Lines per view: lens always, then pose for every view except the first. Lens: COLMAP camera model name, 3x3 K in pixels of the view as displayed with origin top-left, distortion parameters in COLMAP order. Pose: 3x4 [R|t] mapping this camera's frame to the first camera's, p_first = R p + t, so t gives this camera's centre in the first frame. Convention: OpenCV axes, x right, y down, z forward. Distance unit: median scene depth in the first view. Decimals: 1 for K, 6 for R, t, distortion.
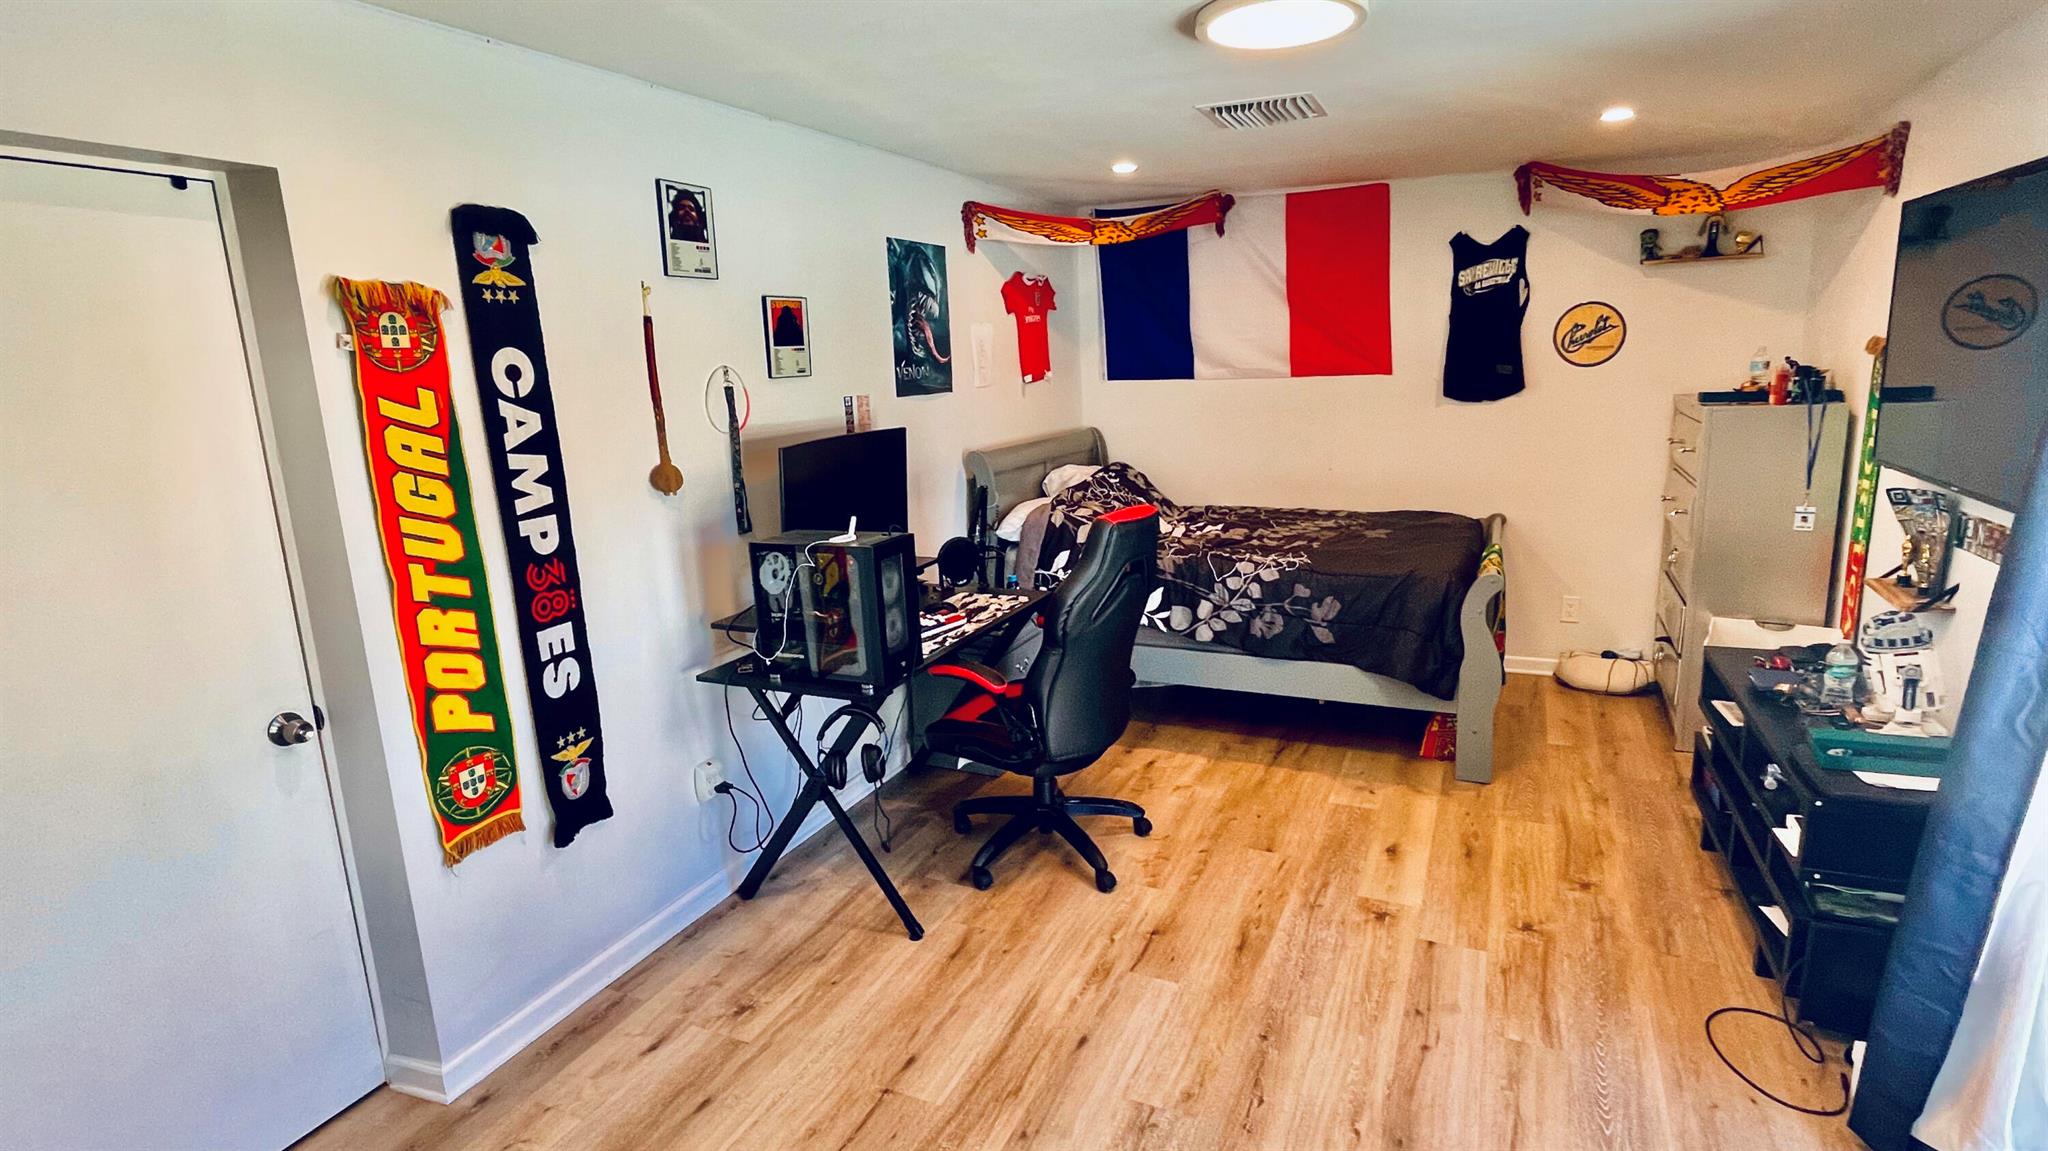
lens RADIAL K [[1017.8, 0, 1023.8], [0, 1017.8, 568.1], [0, 0, 1]] dist [-0.006285, 0.000804]
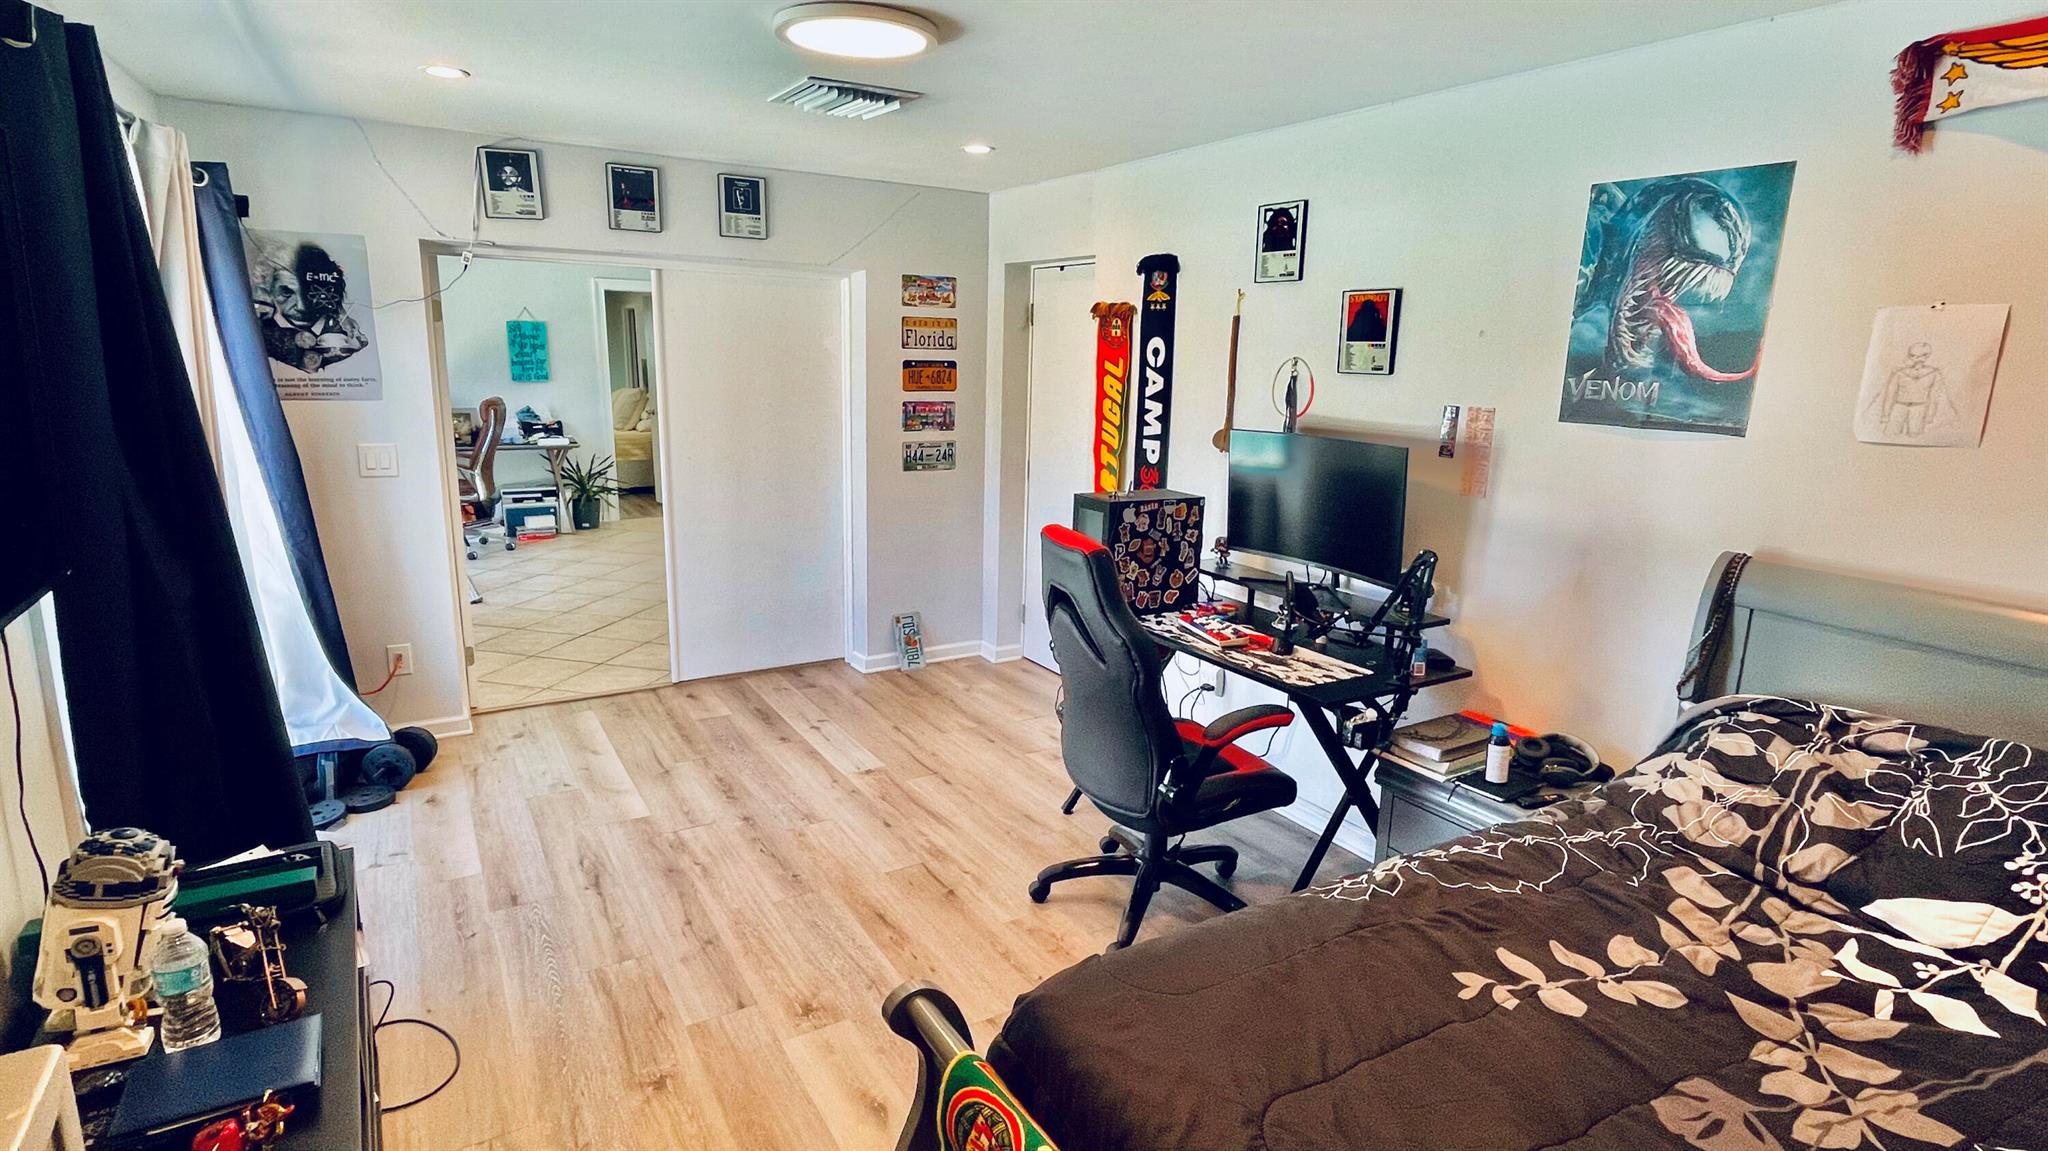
lens RADIAL K [[1017.8, 0, 1020.1], [0, 1017.8, 576.8], [0, 0, 1]] dist [-0.006285, 0.000804]
pose [[-0.550869, 0.209815, -0.807788, 1.011648], [-0.175013, 0.917323, 0.357616, -0.394668], [0.816035, 0.338373, -0.468605, 1.650165]]
